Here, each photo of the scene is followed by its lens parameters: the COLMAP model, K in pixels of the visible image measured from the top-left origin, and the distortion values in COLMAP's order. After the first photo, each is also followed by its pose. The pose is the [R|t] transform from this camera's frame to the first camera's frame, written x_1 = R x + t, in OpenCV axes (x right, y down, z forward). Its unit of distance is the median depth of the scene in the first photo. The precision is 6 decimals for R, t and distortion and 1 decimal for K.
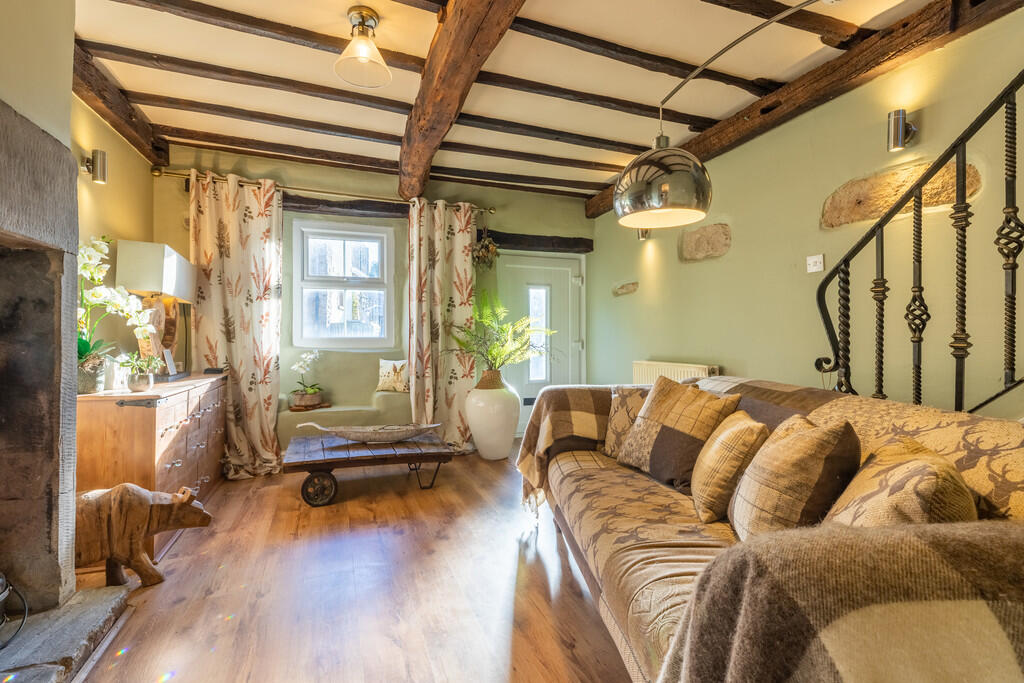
lens RADIAL K [[467.9, 0, 512.0], [0, 467.9, 341.5], [0, 0, 1]] dist [-0.001147, -0.000127]
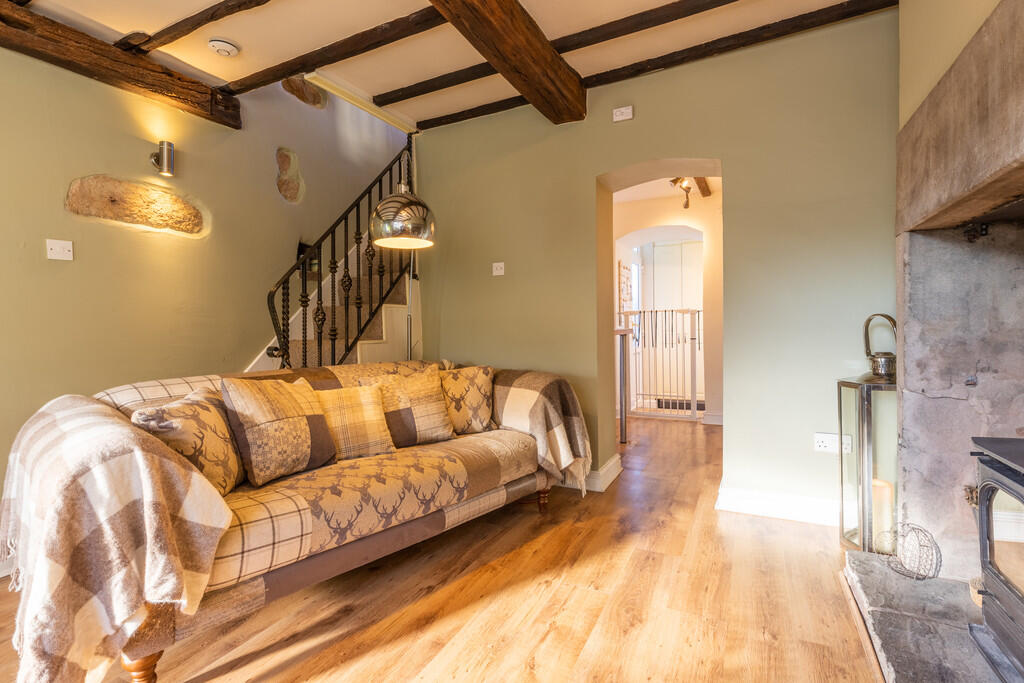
lens RADIAL K [[485.9, 0, 498.2], [0, 485.9, 342.2], [0, 0, 1]] dist [-0.001205, -0.000053]
pose [[-0.664209, -0.010921, 0.747467, -0.793693], [0.024644, 0.999030, 0.036495, -0.014416], [-0.747141, 0.042661, -0.663295, 1.454675]]
